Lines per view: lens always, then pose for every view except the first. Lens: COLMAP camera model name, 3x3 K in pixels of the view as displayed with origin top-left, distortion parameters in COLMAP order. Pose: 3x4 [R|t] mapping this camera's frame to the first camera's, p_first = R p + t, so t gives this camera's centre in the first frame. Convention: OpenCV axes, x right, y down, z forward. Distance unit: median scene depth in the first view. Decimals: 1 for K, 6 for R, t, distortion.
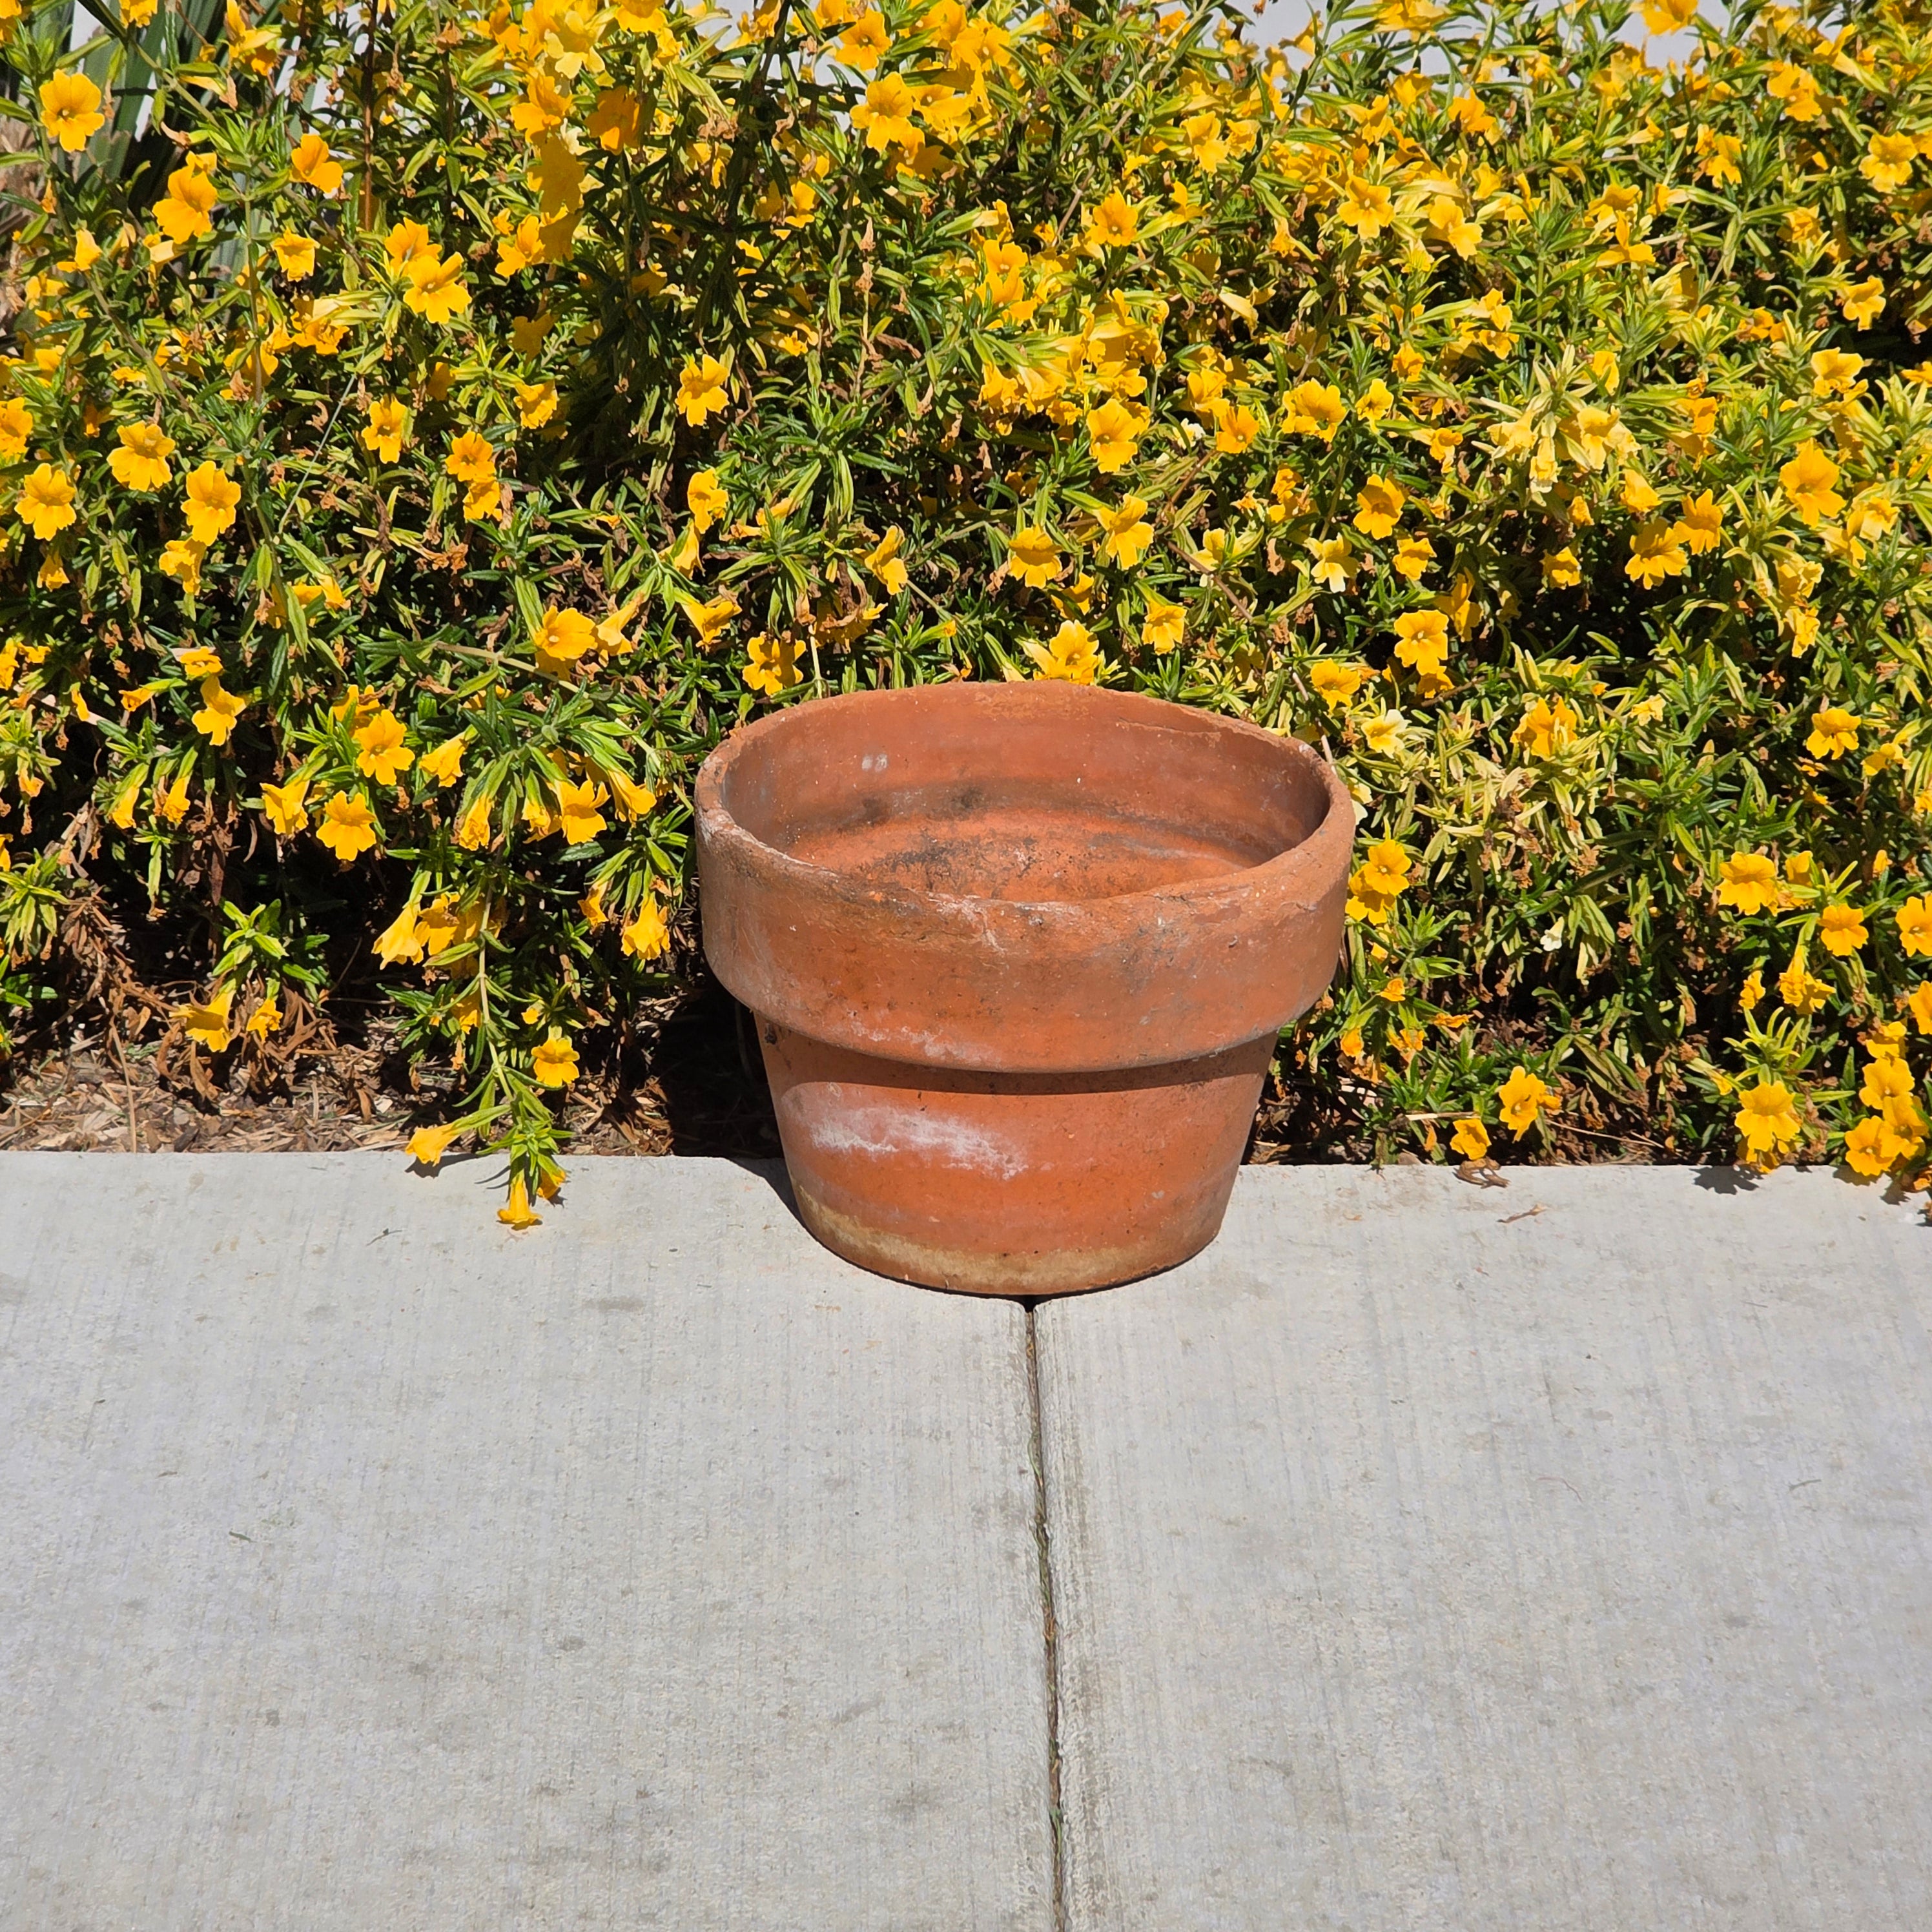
lens RADIAL K [[5287.3, 0, 966.5], [0, 5287.3, 965.9], [0, 0, 1]] dist [-0.018172, -0.231643]
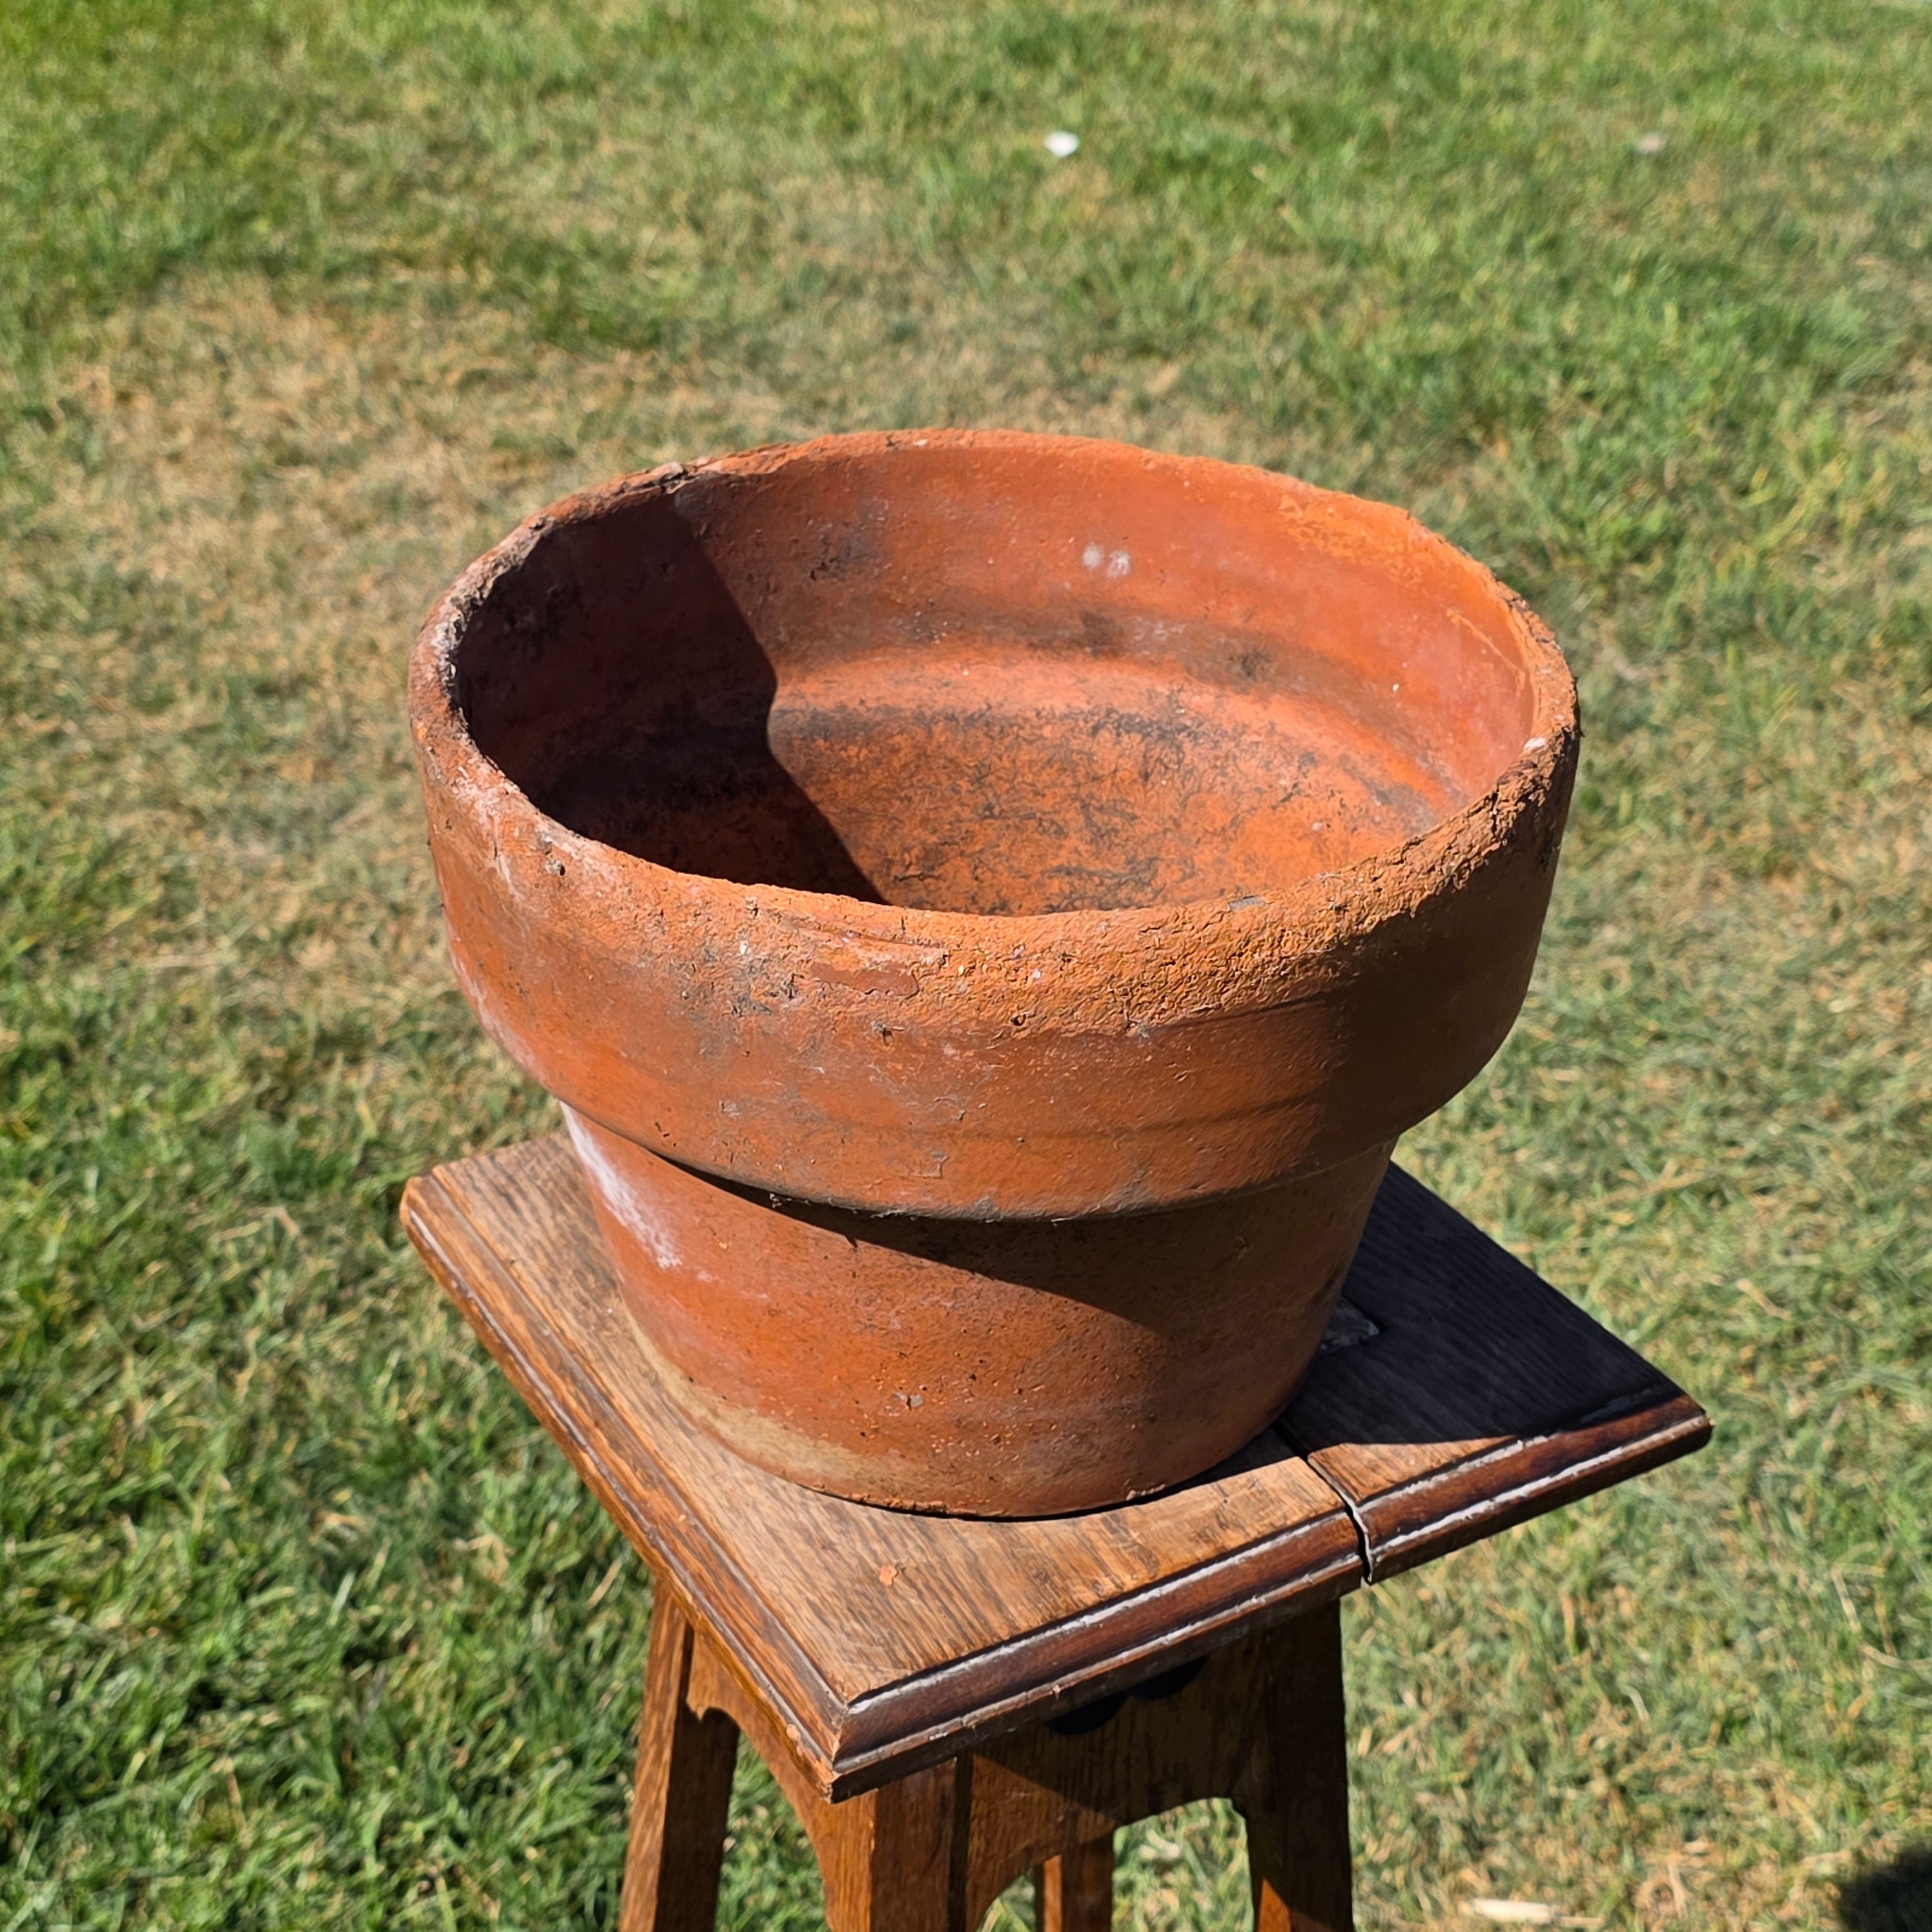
lens RADIAL K [[3321.5, 0, 966.0], [0, 3321.5, 966.0], [0, 0, 1]] dist [0.209634, -0.983682]
pose [[0.692466, 0.358244, -0.626220, 0.257197], [-0.268503, 0.933620, 0.237192, -0.090363], [0.669624, 0.003895, 0.742690, 0.761676]]
